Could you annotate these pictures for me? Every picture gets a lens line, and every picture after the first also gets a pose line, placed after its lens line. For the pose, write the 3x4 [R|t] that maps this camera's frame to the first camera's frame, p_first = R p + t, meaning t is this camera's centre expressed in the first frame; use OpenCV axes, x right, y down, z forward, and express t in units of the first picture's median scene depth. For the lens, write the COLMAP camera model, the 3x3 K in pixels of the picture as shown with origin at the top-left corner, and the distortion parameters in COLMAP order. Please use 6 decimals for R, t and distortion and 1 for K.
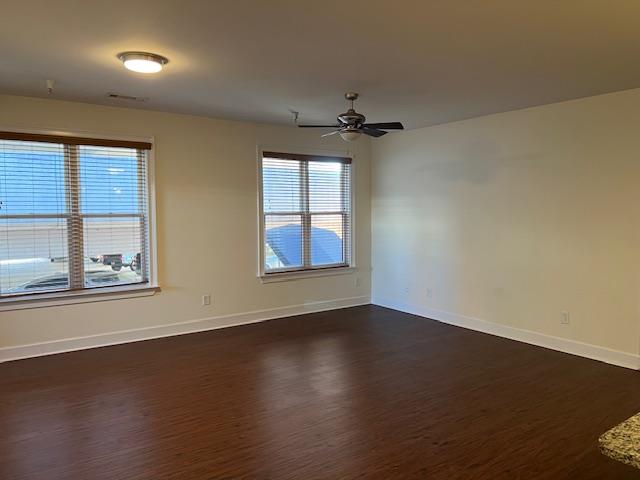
lens RADIAL K [[474.8, 0, 320.0], [0, 474.8, 240.0], [0, 0, 1]] dist [0.134223, -0.175866]
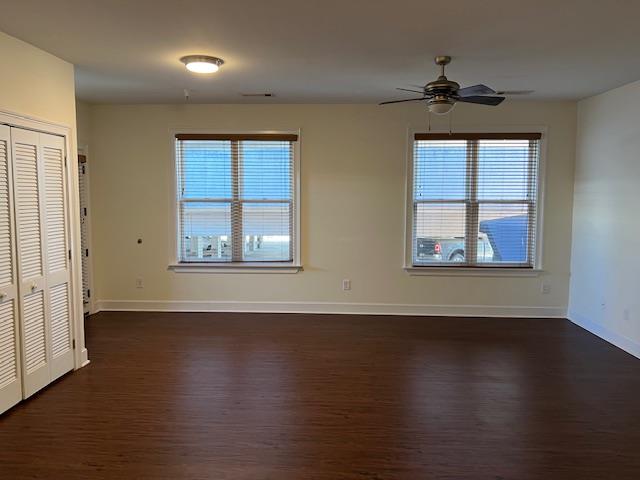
lens RADIAL K [[474.8, 0, 320.0], [0, 474.8, 240.0], [0, 0, 1]] dist [0.134223, -0.175866]
pose [[0.789747, 0.066588, -0.609807, 0.338602], [-0.048544, 0.997757, 0.046082, -0.014833], [0.611508, -0.006790, 0.791209, 0.164932]]
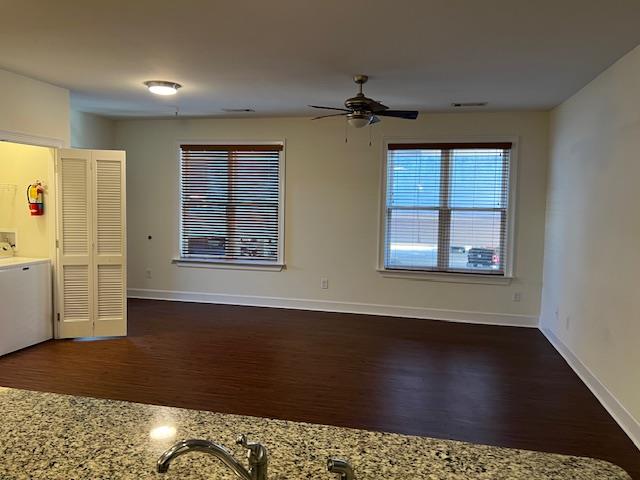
lens RADIAL K [[474.8, 0, 320.0], [0, 474.8, 240.0], [0, 0, 1]] dist [0.134223, -0.175866]
pose [[0.664854, 0.080229, -0.742652, 0.570658], [-0.072978, 0.996436, 0.042313, -0.021053], [0.743400, 0.026065, 0.668339, 0.265394]]
